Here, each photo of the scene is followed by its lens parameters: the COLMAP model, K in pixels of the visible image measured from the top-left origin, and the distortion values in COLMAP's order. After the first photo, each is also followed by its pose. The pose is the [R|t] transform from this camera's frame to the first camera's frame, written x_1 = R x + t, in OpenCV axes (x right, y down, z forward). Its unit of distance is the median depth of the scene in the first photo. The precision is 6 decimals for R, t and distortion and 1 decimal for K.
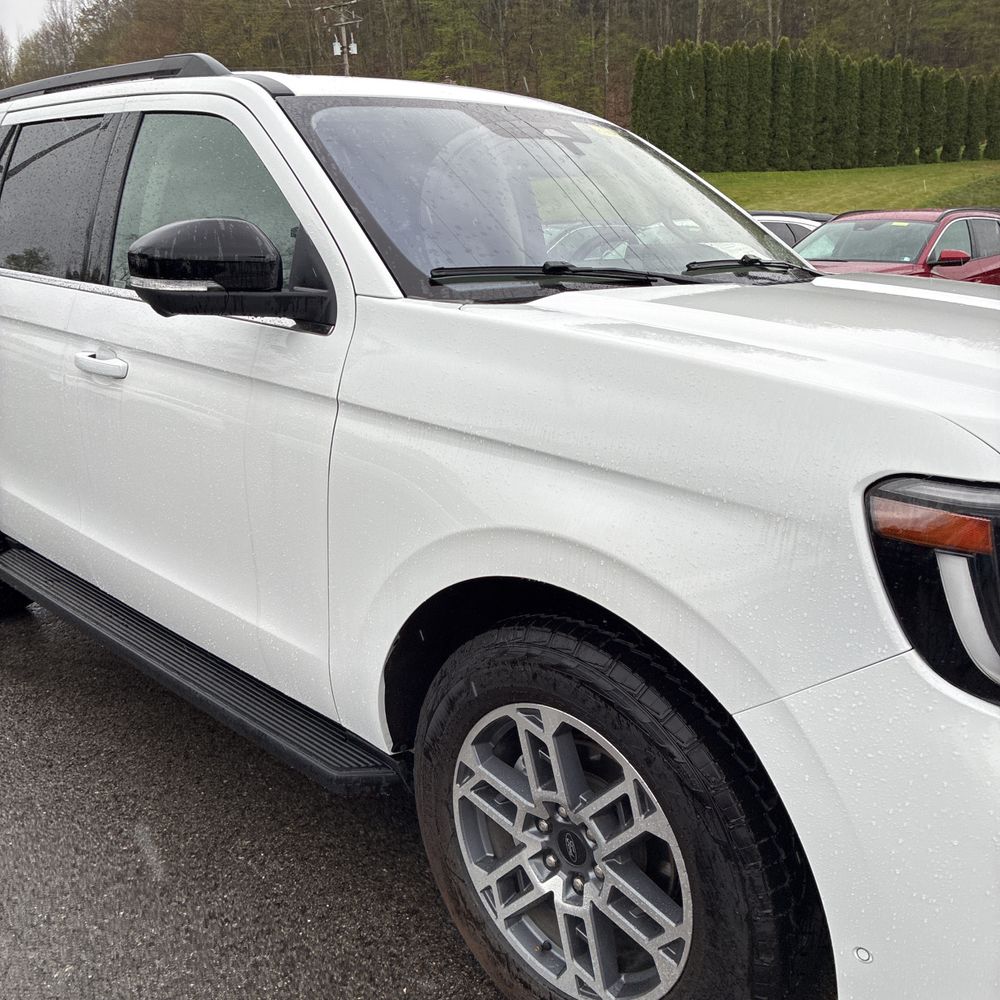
lens RADIAL K [[1008.7, 0, 478.1], [0, 1008.7, 500.1], [0, 0, 1]] dist [0.008016, 0.000000]
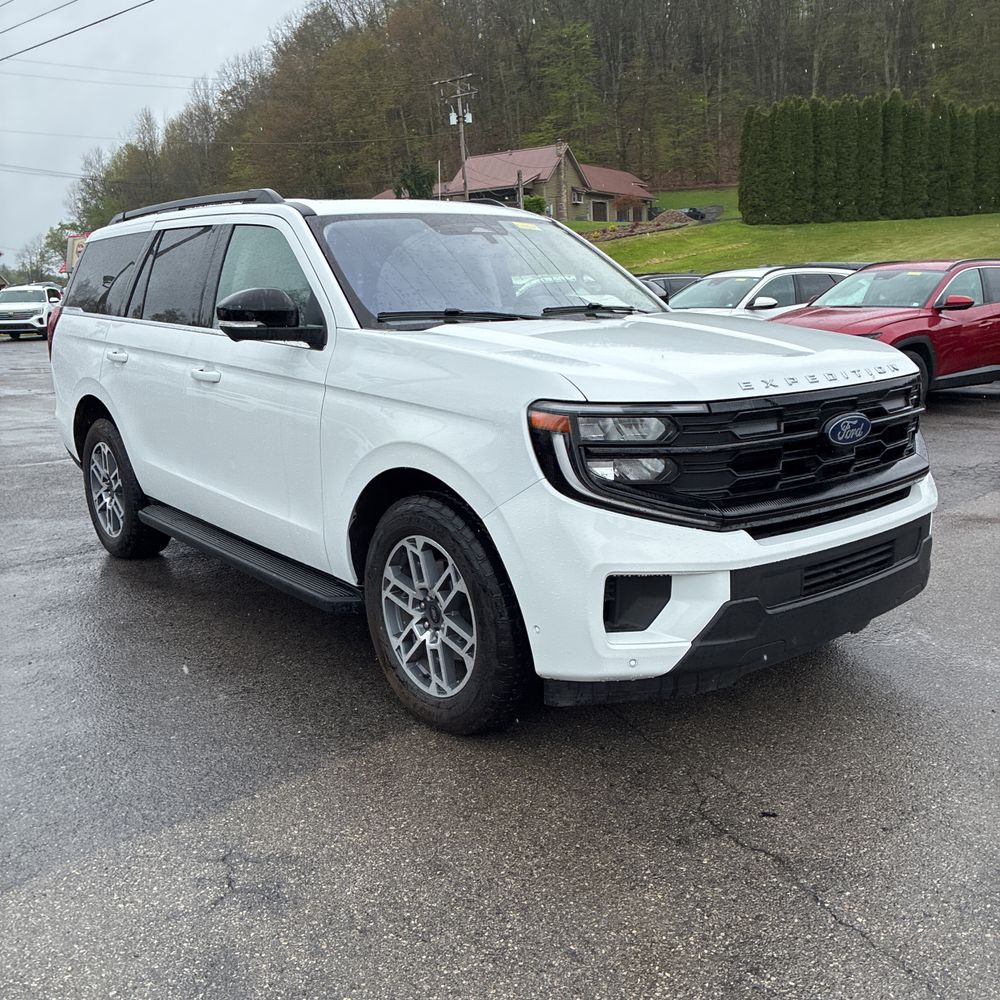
lens RADIAL K [[1008.7, 0, 490.6], [0, 1008.7, 500.1], [0, 0, 1]] dist [0.008016, 0.000000]
pose [[0.994357, 0.001317, -0.106074, 0.350152], [-0.006800, 0.998658, -0.051342, 0.199899], [0.105864, 0.051774, 0.993032, -0.768656]]
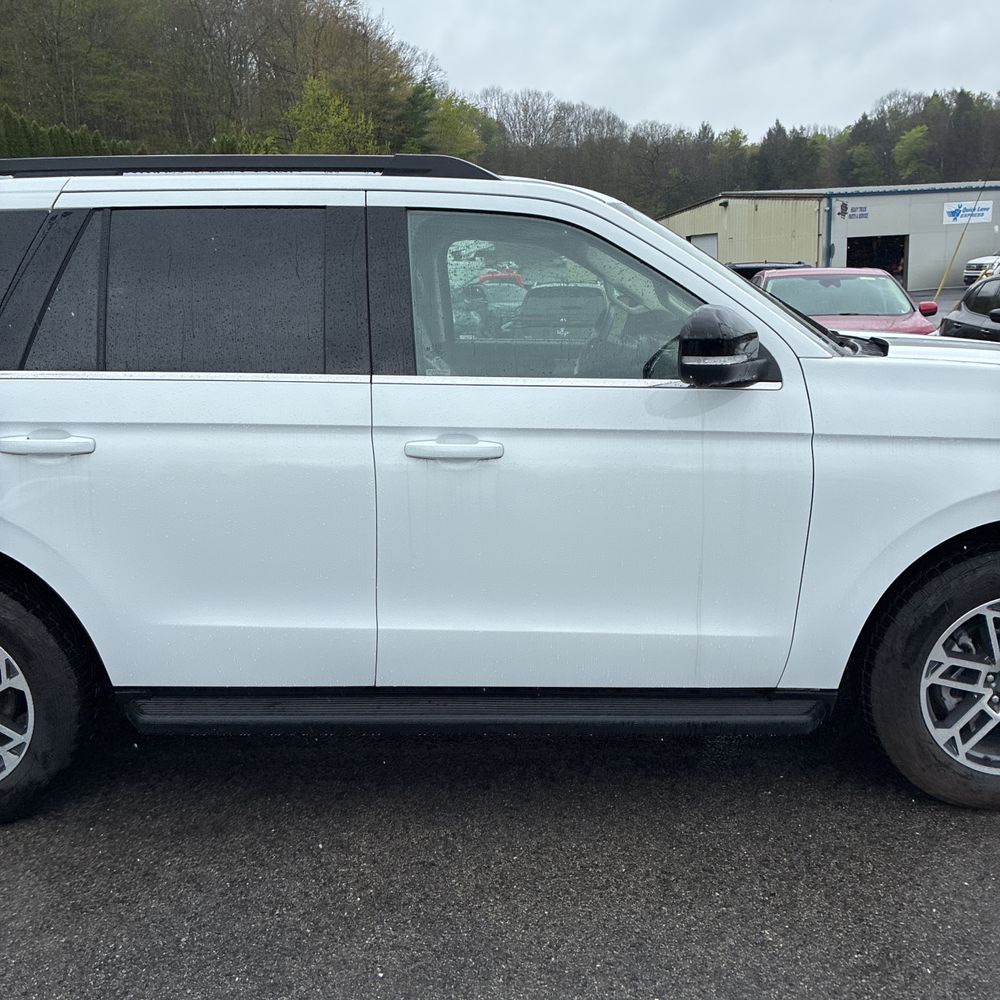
lens RADIAL K [[1008.7, 0, 492.1], [0, 1008.7, 520.0], [0, 0, 1]] dist [0.008016, 0.000000]
pose [[0.724129, -0.171296, 0.668053, -1.364478], [0.198106, 0.979504, 0.036420, -0.119831], [-0.660599, 0.105973, 0.743222, 0.281396]]
